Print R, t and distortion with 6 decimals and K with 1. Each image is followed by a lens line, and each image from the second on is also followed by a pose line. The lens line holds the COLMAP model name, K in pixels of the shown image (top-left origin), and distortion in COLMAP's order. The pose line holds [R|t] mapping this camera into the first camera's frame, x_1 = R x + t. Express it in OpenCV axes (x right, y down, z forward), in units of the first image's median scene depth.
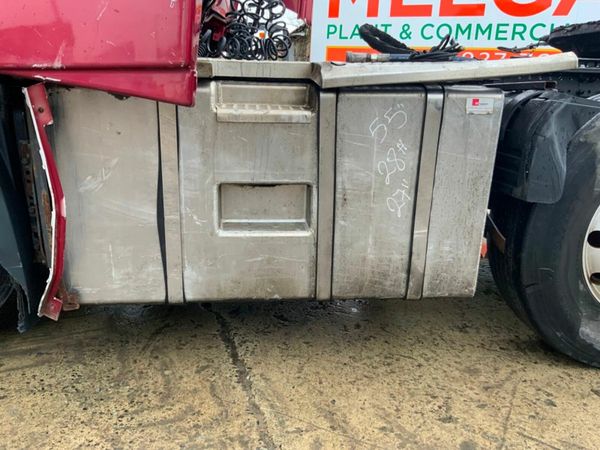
lens RADIAL K [[485.4, 0, 300.0], [0, 485.4, 225.0], [0, 0, 1]] dist [0.055881, -0.090547]
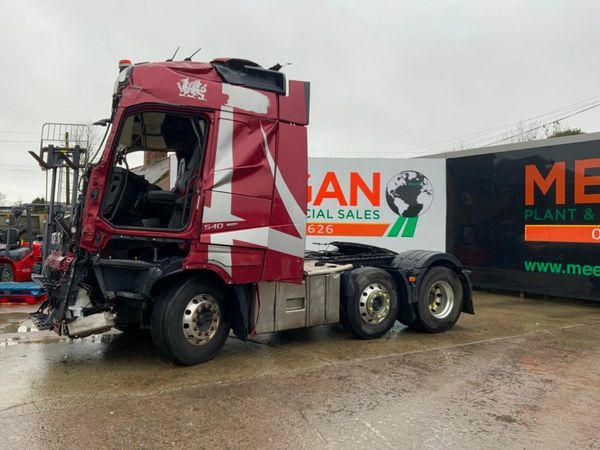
lens RADIAL K [[494.6, 0, 300.0], [0, 494.6, 225.0], [0, 0, 1]] dist [0.067395, -0.151288]
pose [[0.884149, -0.033401, 0.466010, -1.866148], [0.148364, 0.965886, -0.212257, 0.201279], [-0.443022, 0.256806, 0.858942, -2.660211]]
